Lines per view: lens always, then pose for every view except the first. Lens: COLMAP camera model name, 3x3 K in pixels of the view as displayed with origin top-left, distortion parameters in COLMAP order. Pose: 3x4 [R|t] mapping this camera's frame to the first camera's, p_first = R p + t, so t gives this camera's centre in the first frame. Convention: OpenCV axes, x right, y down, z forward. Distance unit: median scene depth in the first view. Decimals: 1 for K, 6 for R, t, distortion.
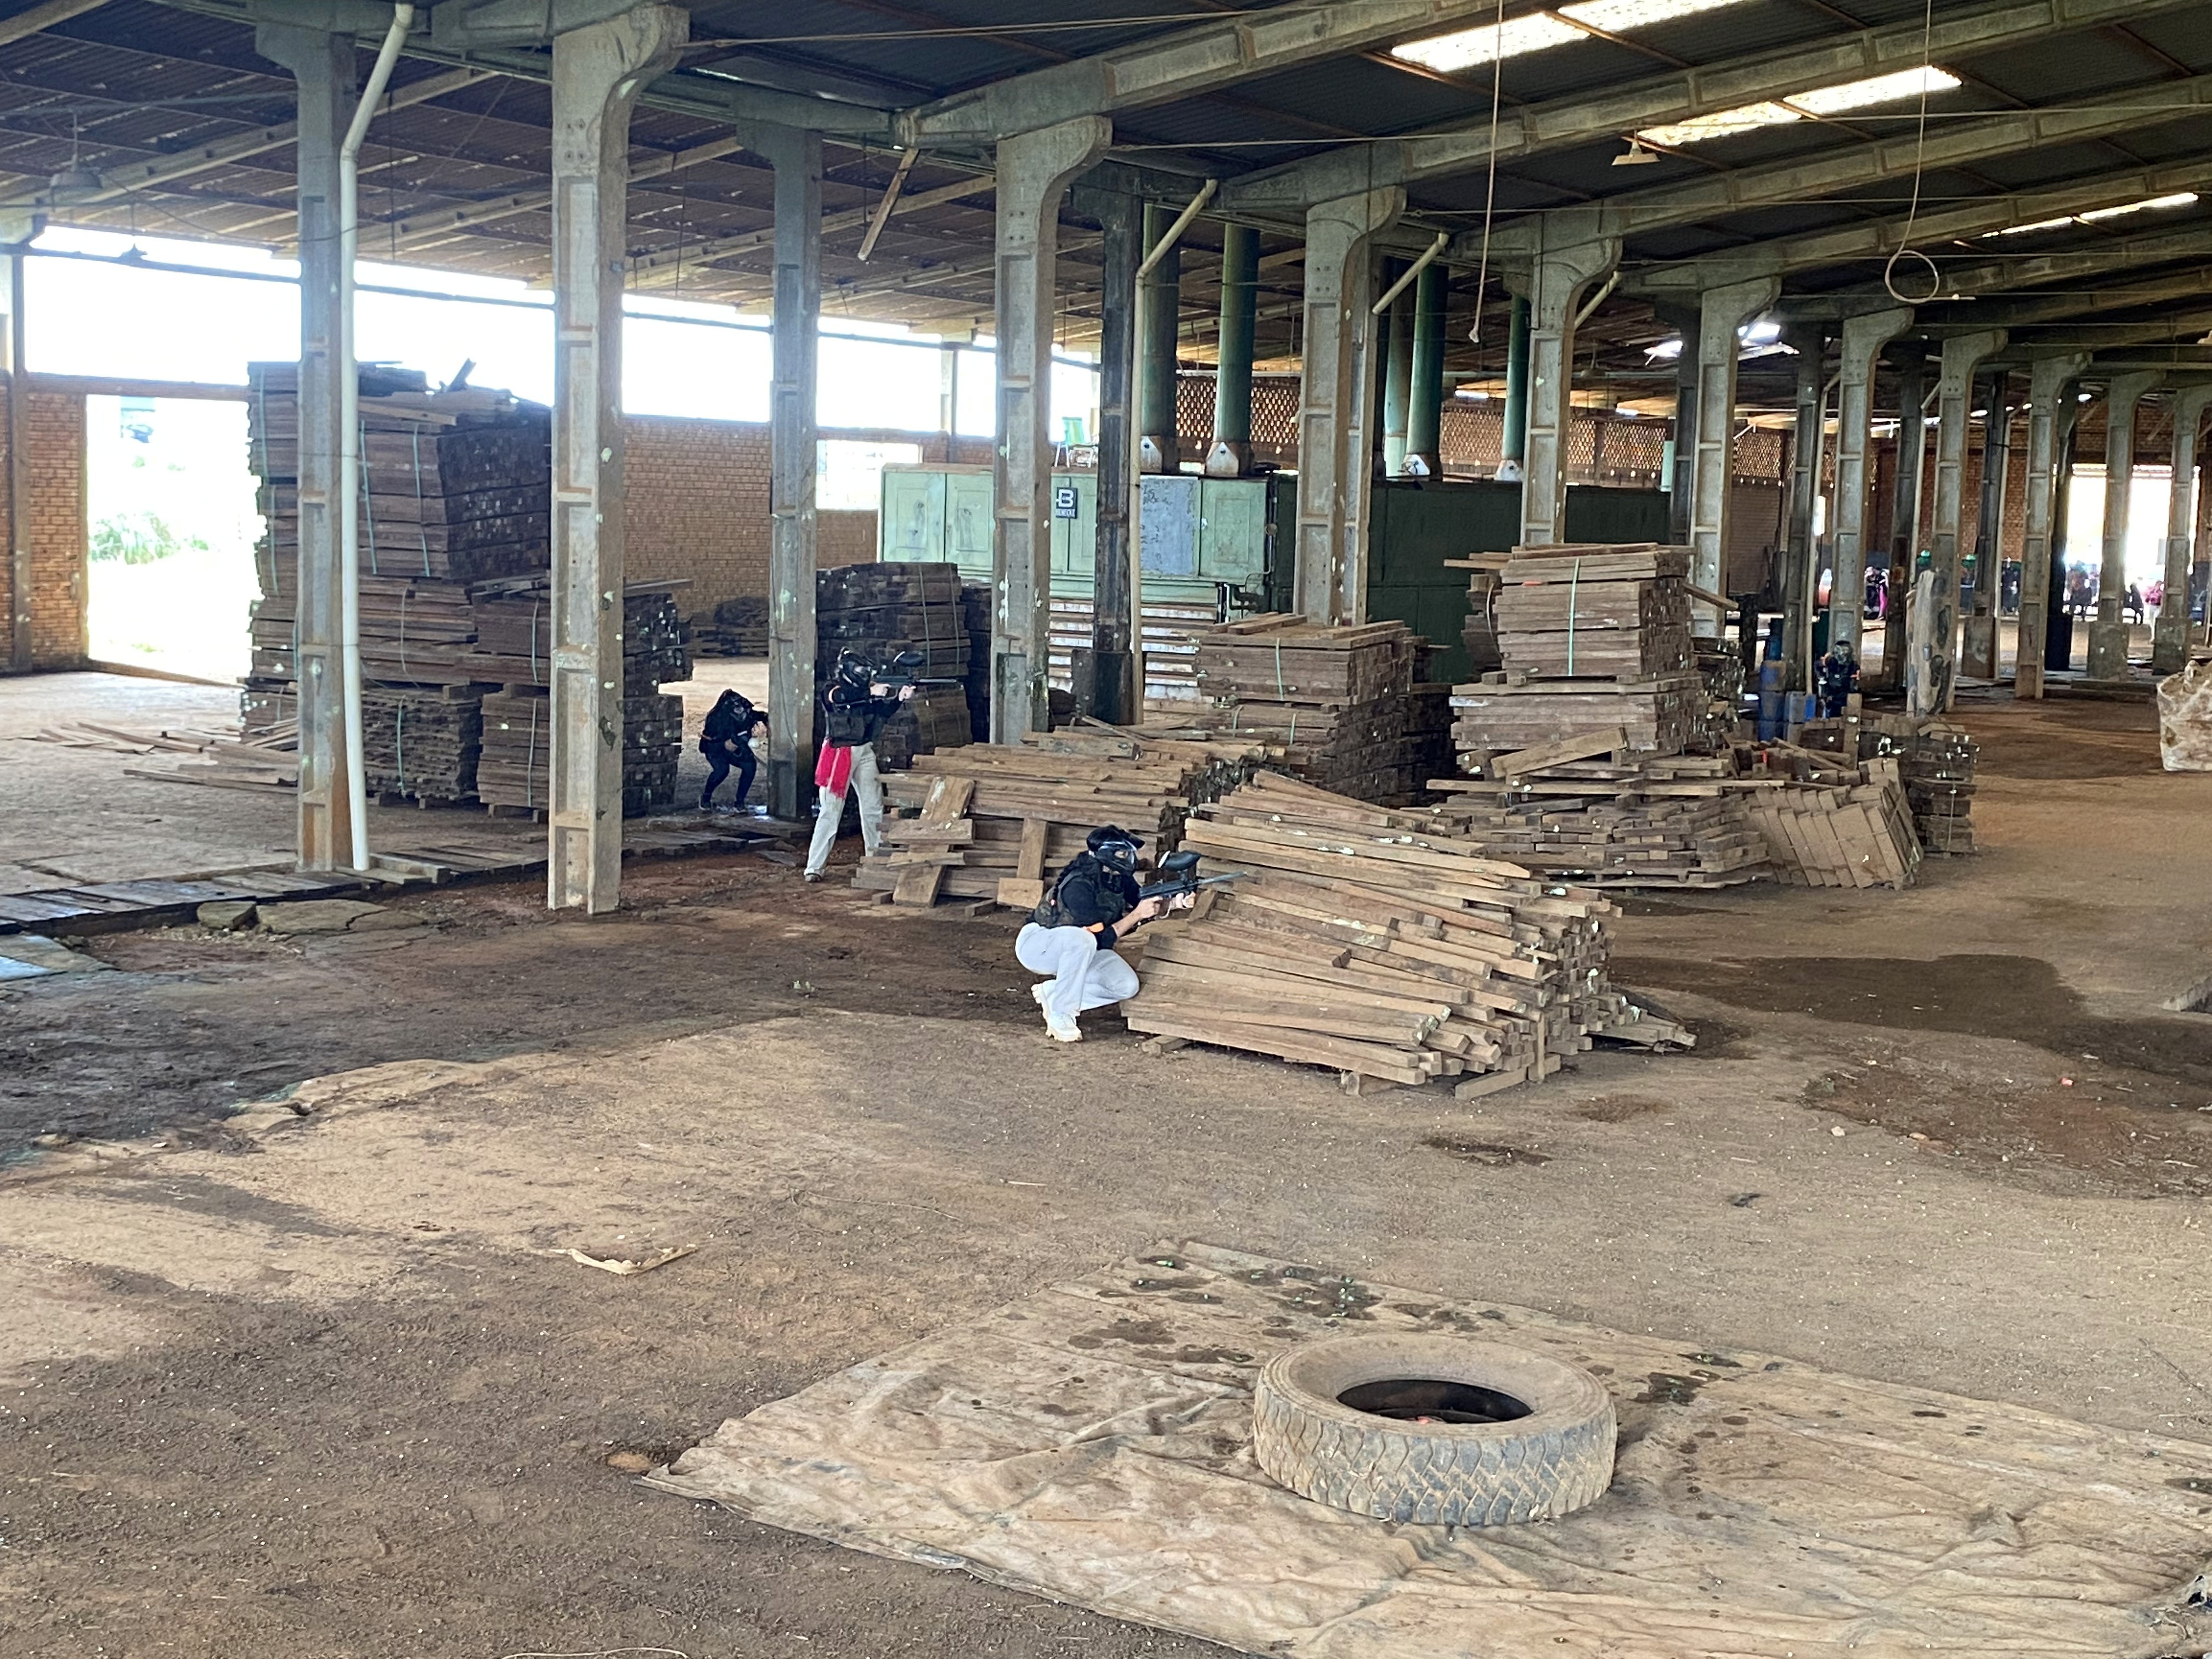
lens RADIAL K [[2975.0, 0, 1106.0], [0, 2975.0, 829.5], [0, 0, 1]] dist [0.013561, 0.021665]
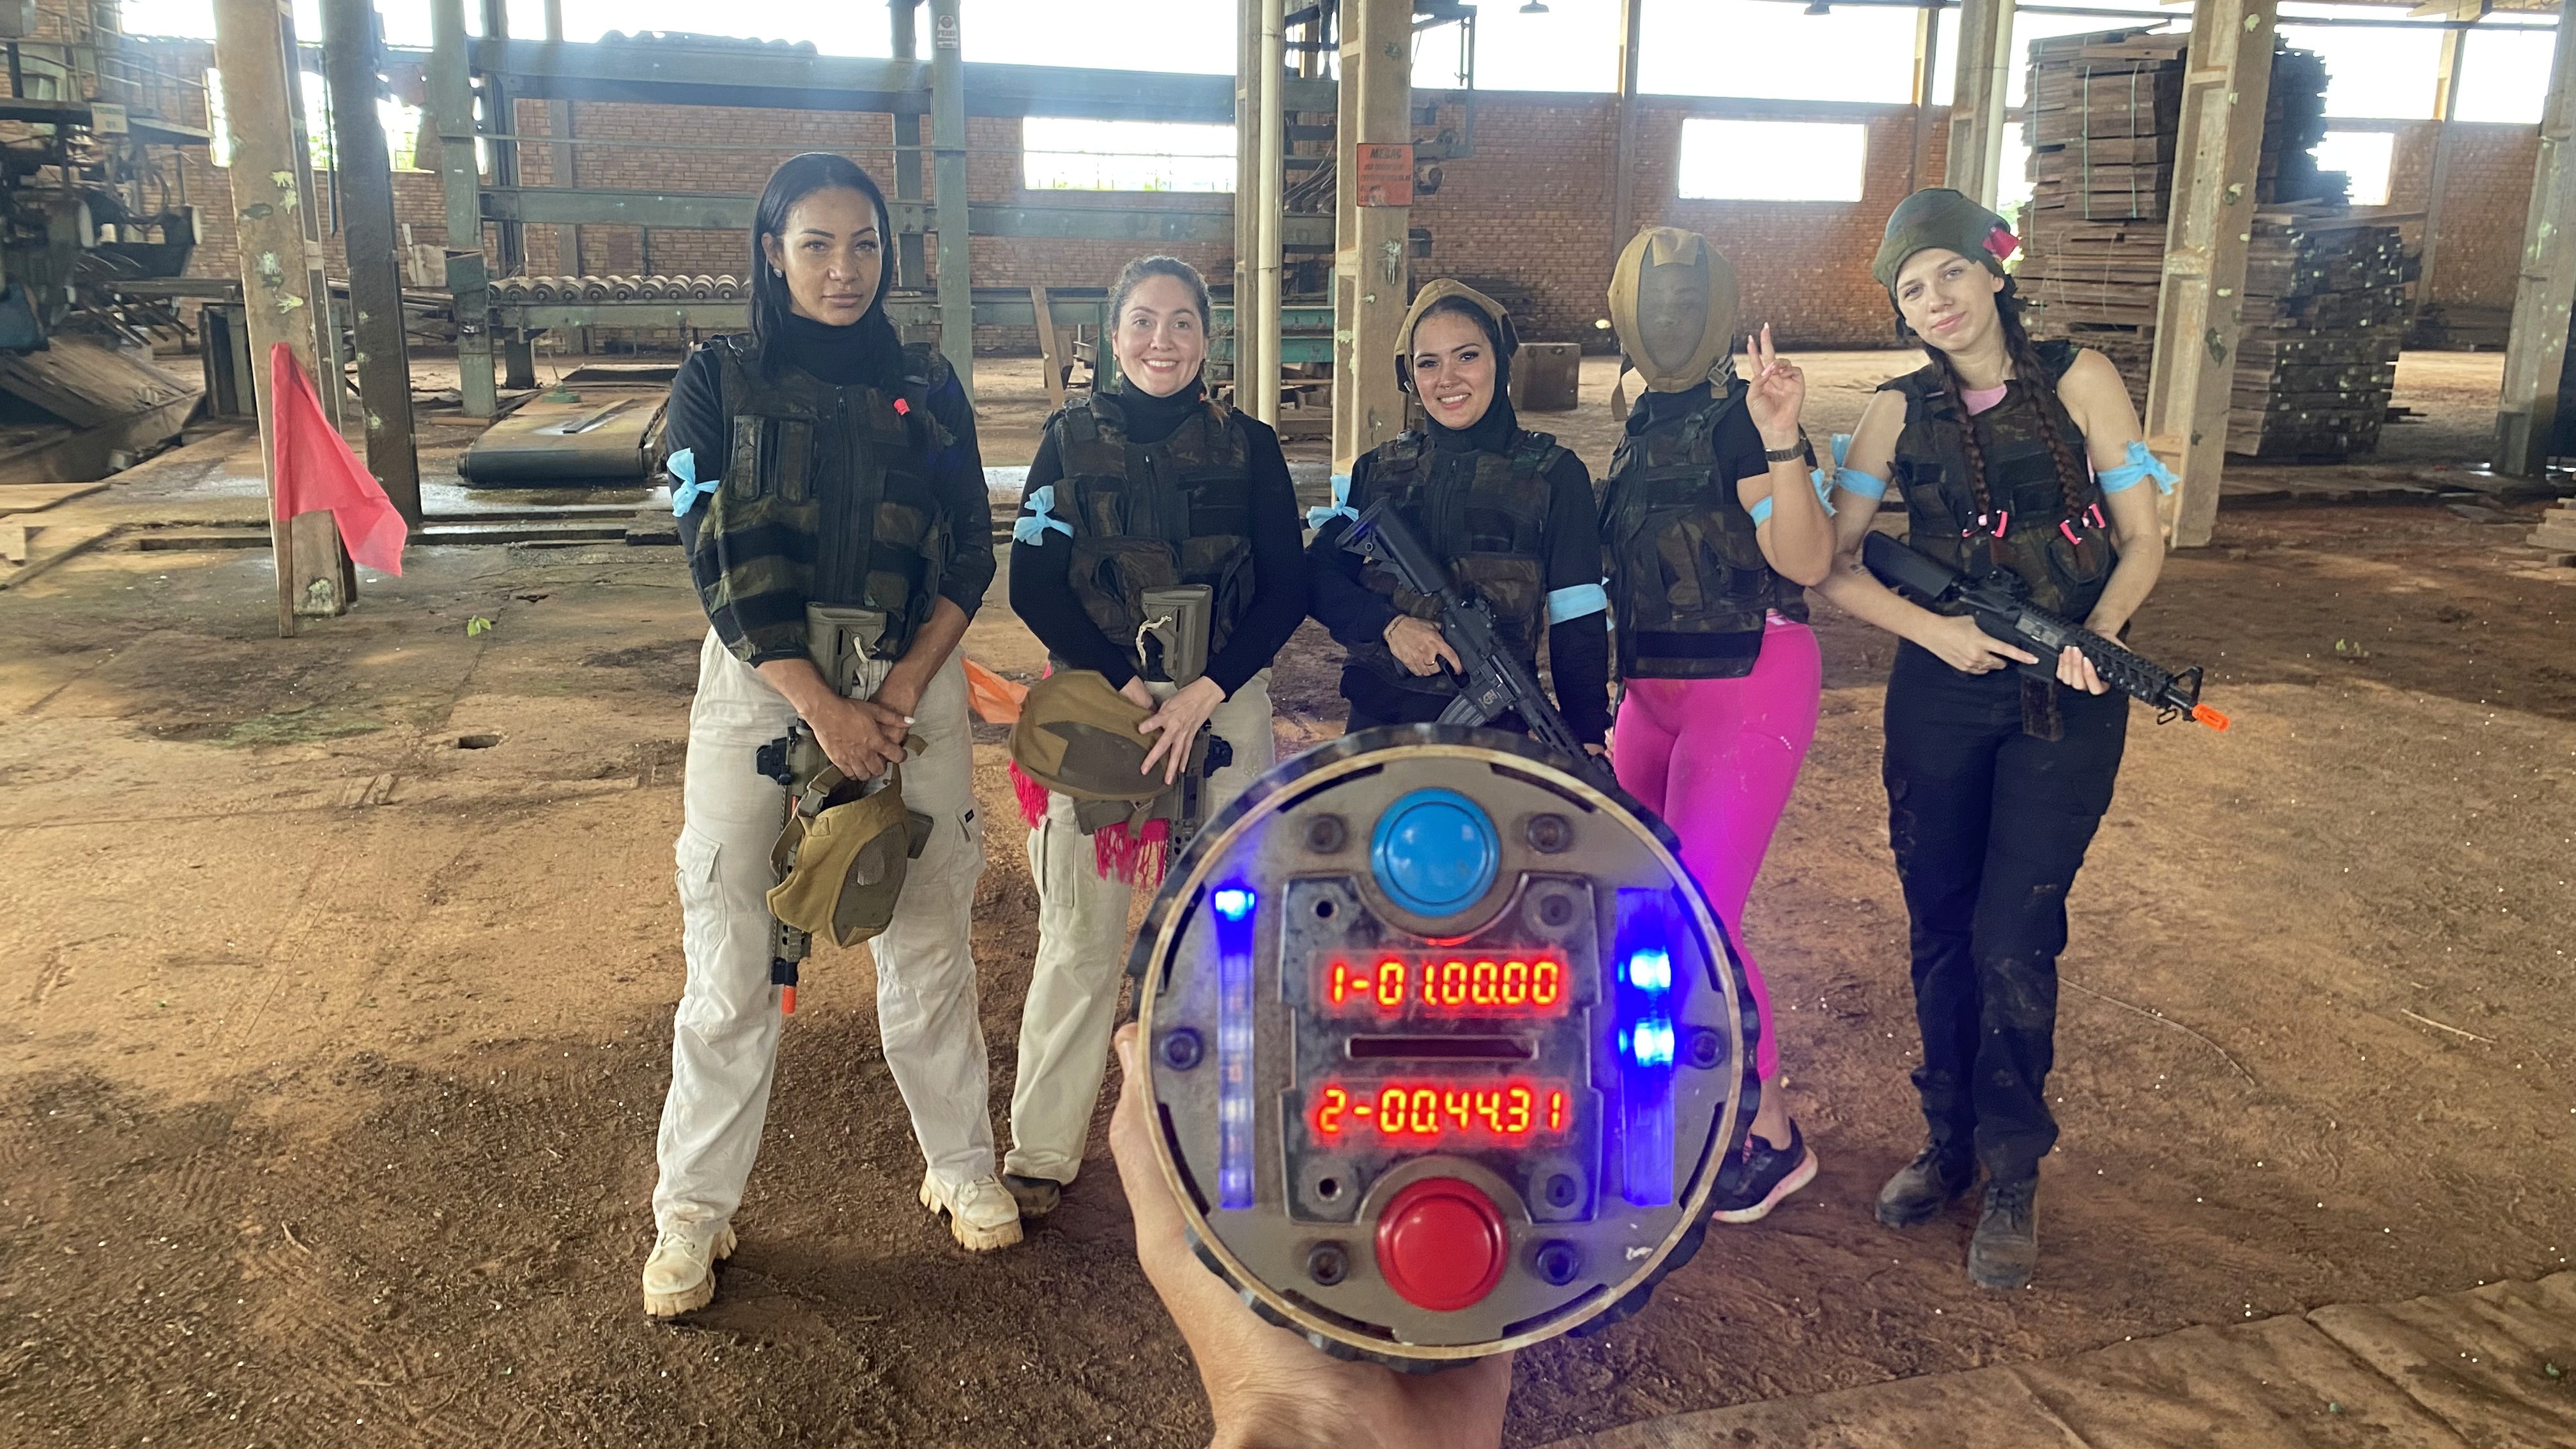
lens RADIAL K [[1933.5, 0, 1288.0], [0, 1933.5, 724.5], [0, 0, 1]] dist [-0.027361, 0.030275]
pose [[0.731305, 0.138119, -0.667919, 0.030023], [-0.060938, 0.988596, 0.137711, 0.017016], [0.679323, -0.060008, 0.731382, 0.378105]]
